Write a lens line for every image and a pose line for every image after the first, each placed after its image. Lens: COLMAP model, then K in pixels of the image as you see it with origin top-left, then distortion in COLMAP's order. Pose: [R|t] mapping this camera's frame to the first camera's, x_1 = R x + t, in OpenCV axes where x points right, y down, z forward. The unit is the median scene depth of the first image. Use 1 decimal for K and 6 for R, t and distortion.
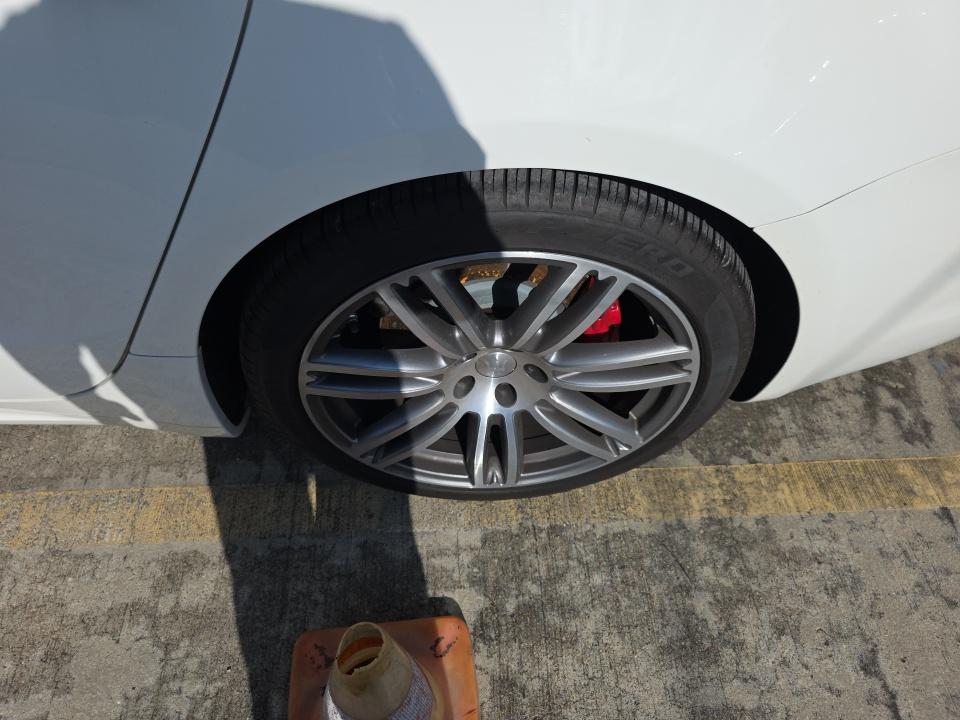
lens RADIAL K [[657.8, 0, 478.3], [0, 657.8, 358.2], [0, 0, 1]] dist [0.039811, -0.036292]
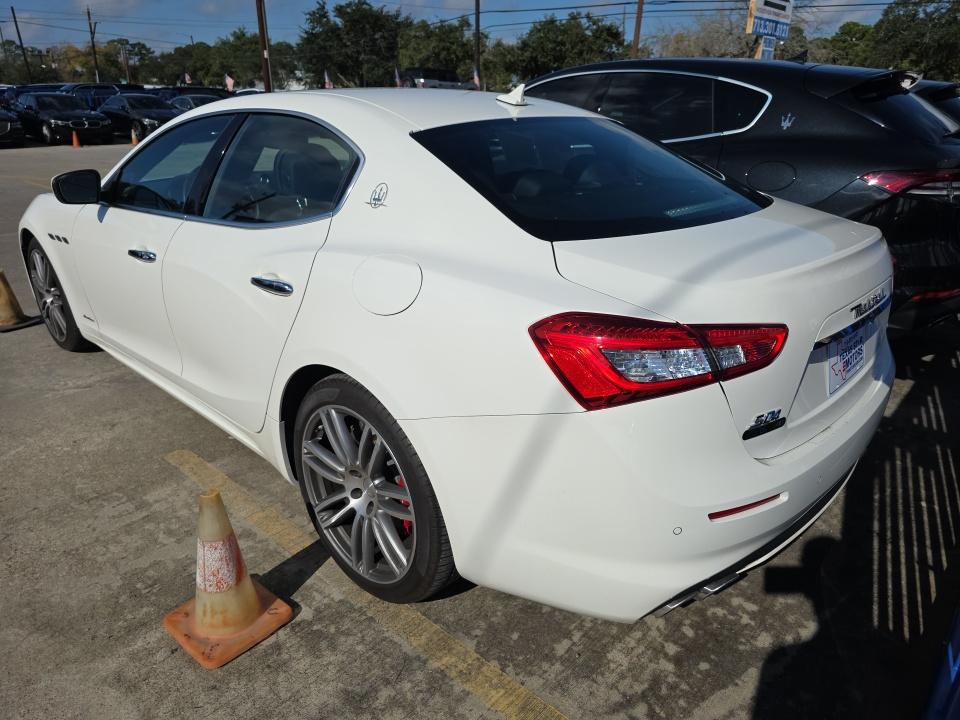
lens RADIAL K [[657.8, 0, 474.7], [0, 657.8, 357.6], [0, 0, 1]] dist [0.039811, -0.036292]
pose [[0.695651, 0.220205, -0.683798, 1.327149], [-0.558174, 0.764893, -0.321528, 0.150991], [0.452230, 0.605350, 0.655011, -0.377633]]
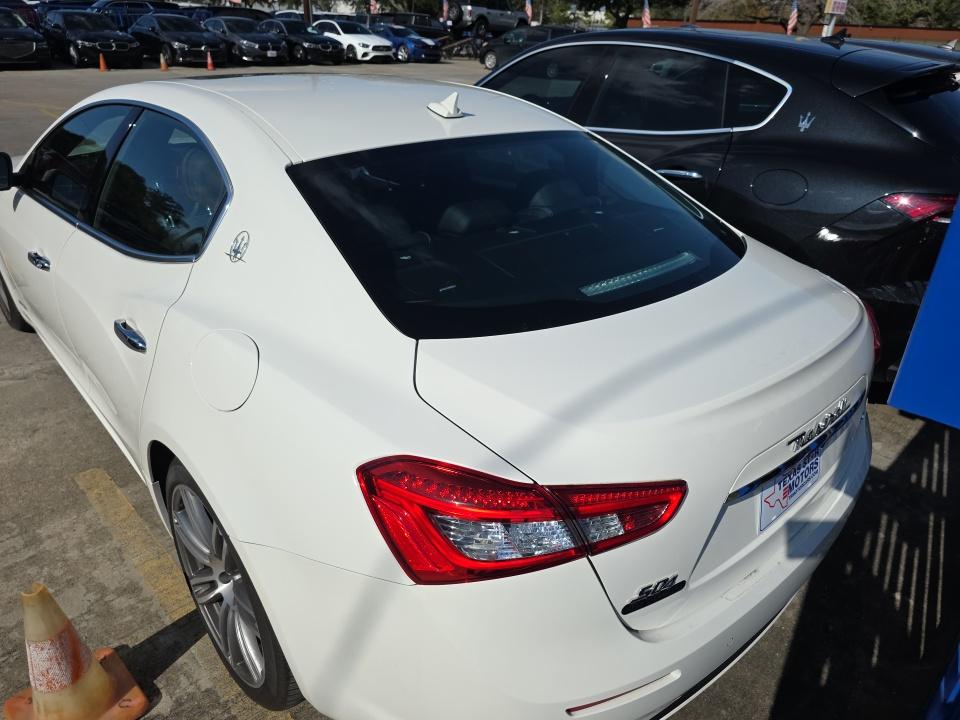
lens RADIAL K [[657.8, 0, 490.1], [0, 657.8, 364.9], [0, 0, 1]] dist [0.039811, -0.036292]
pose [[0.653553, 0.327404, -0.682404, 1.288177], [-0.611036, 0.760294, -0.220427, -0.378303], [0.446659, 0.561034, 0.696948, -0.233764]]
